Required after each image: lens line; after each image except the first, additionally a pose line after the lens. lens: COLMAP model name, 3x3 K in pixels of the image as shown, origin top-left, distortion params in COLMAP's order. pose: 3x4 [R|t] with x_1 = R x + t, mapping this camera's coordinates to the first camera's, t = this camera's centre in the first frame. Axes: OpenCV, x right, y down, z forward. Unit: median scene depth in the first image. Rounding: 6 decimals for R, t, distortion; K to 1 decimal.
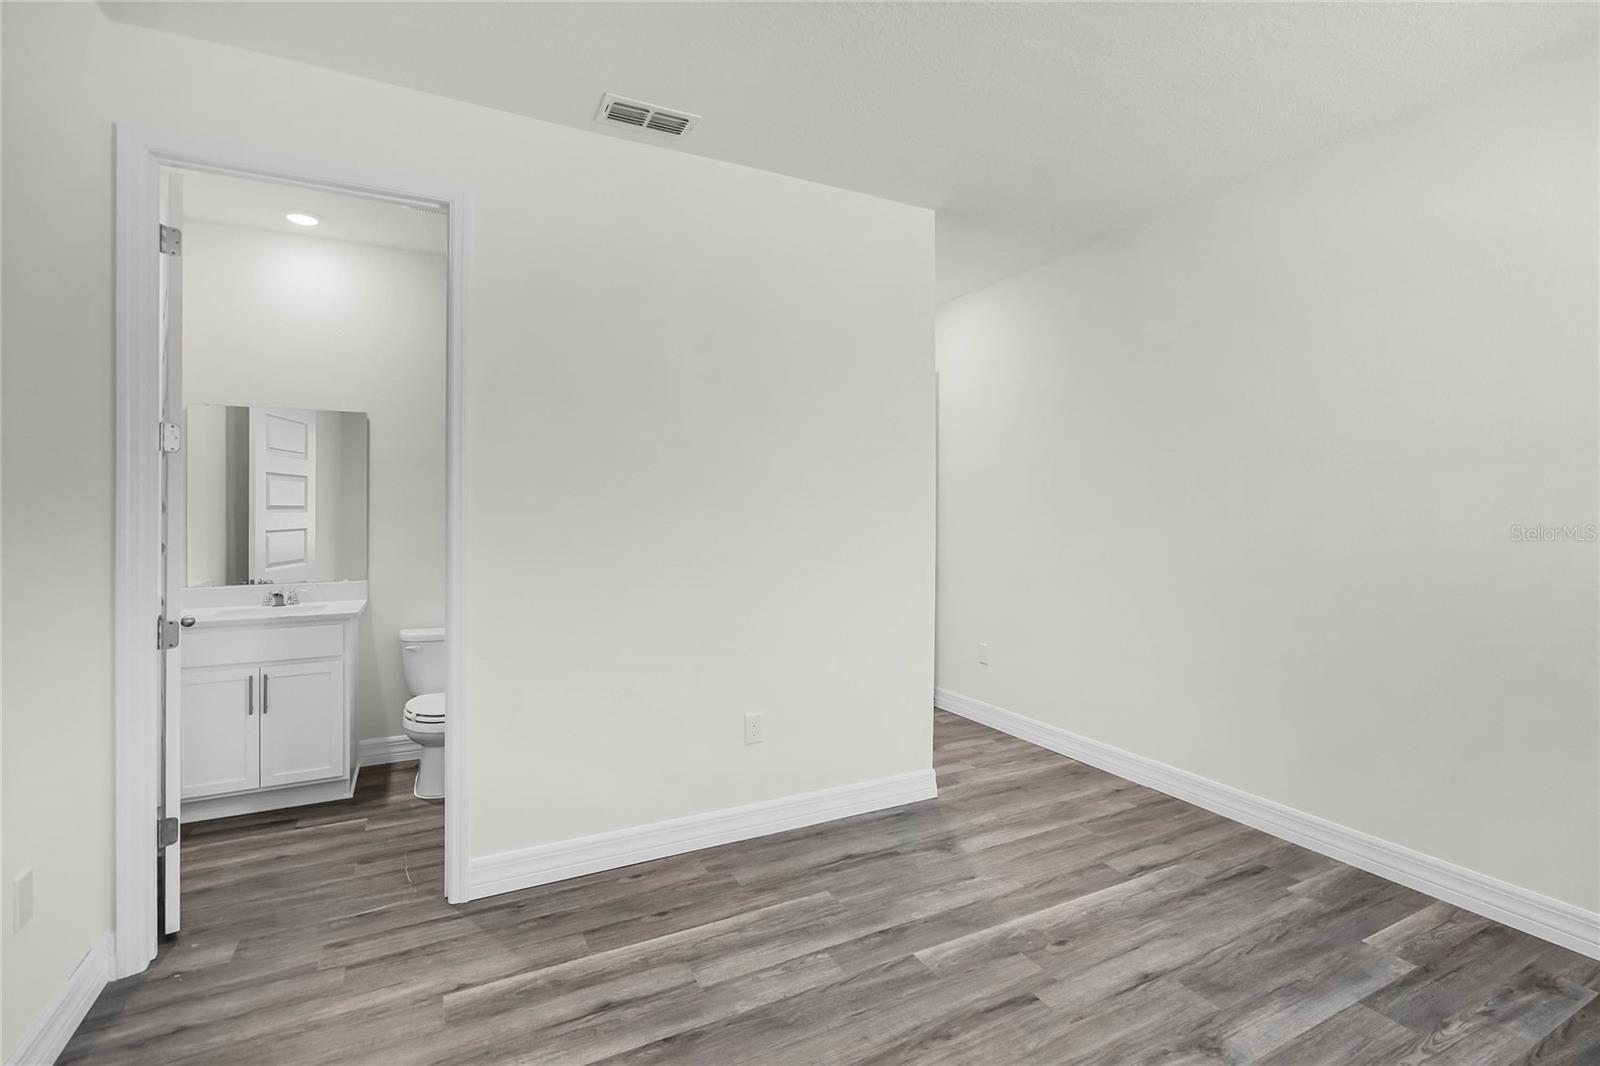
lens RADIAL K [[732.3, 0, 804.5], [0, 732.3, 509.0], [0, 0, 1]] dist [-0.002564, 0.000544]
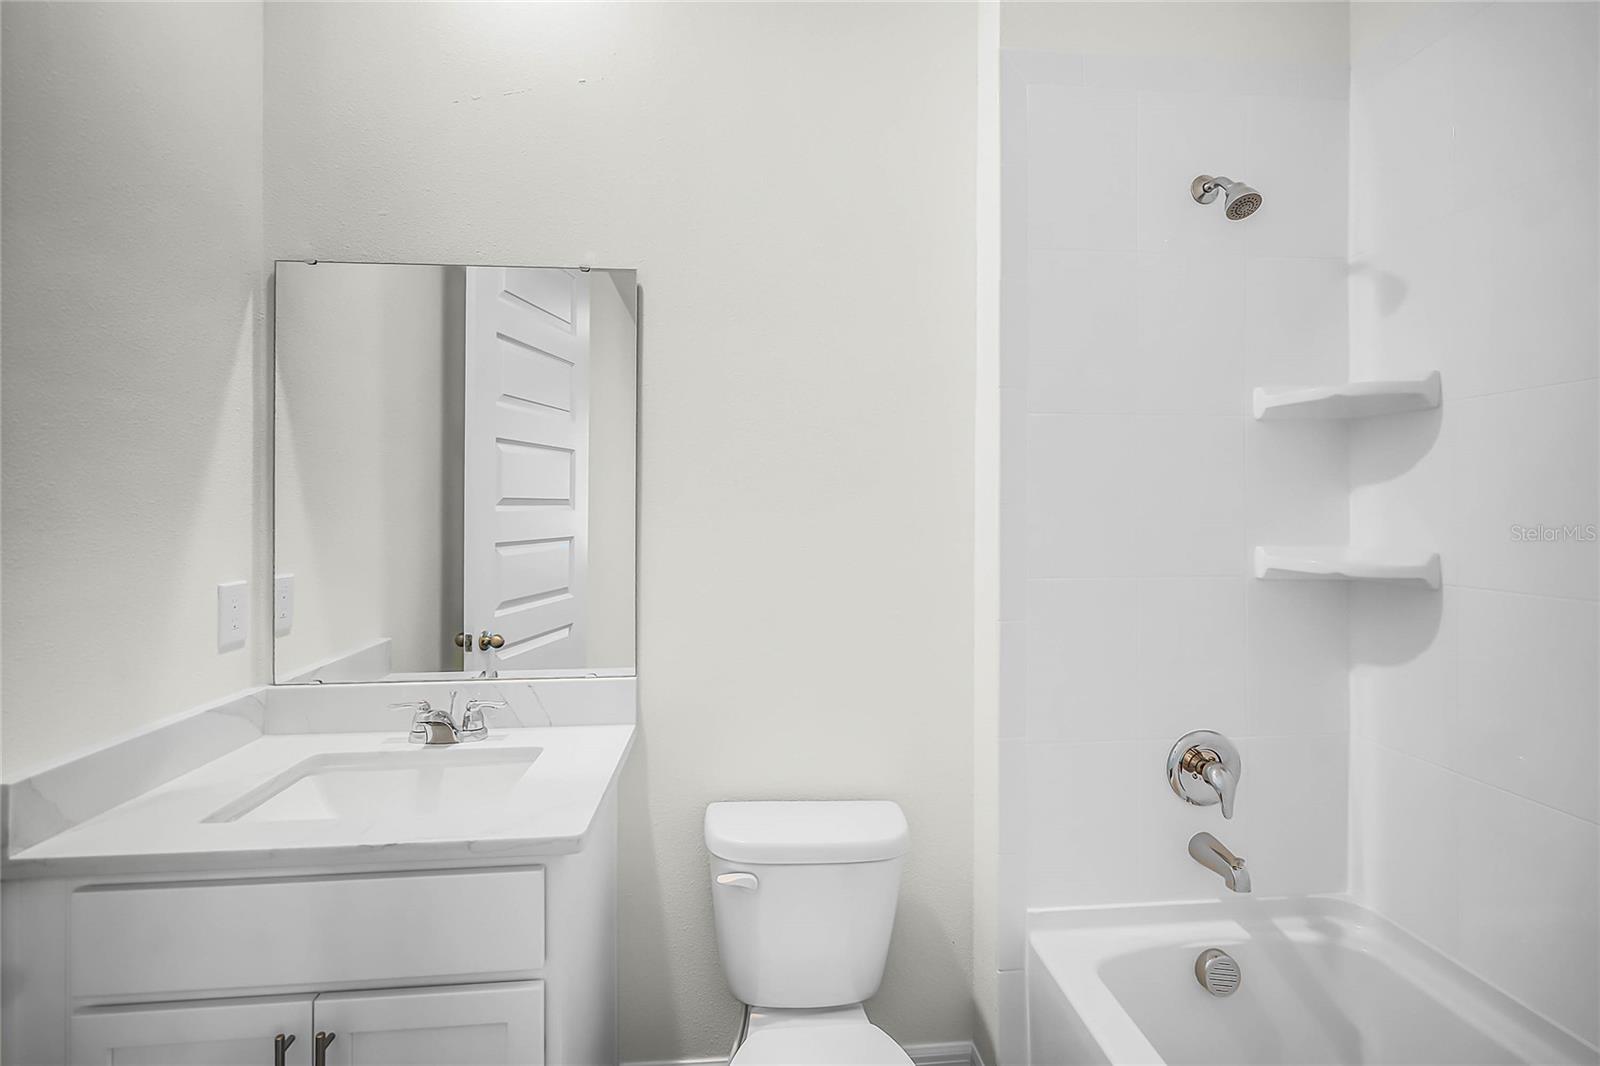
lens RADIAL K [[732.3, 0, 804.5], [0, 732.3, 509.0], [0, 0, 1]] dist [-0.002564, 0.000544]
pose [[0.927078, -0.001951, -0.374864, -0.313638], [0.003055, 0.999993, 0.002350, 0.003830], [0.374857, -0.003324, 0.927077, 0.575457]]
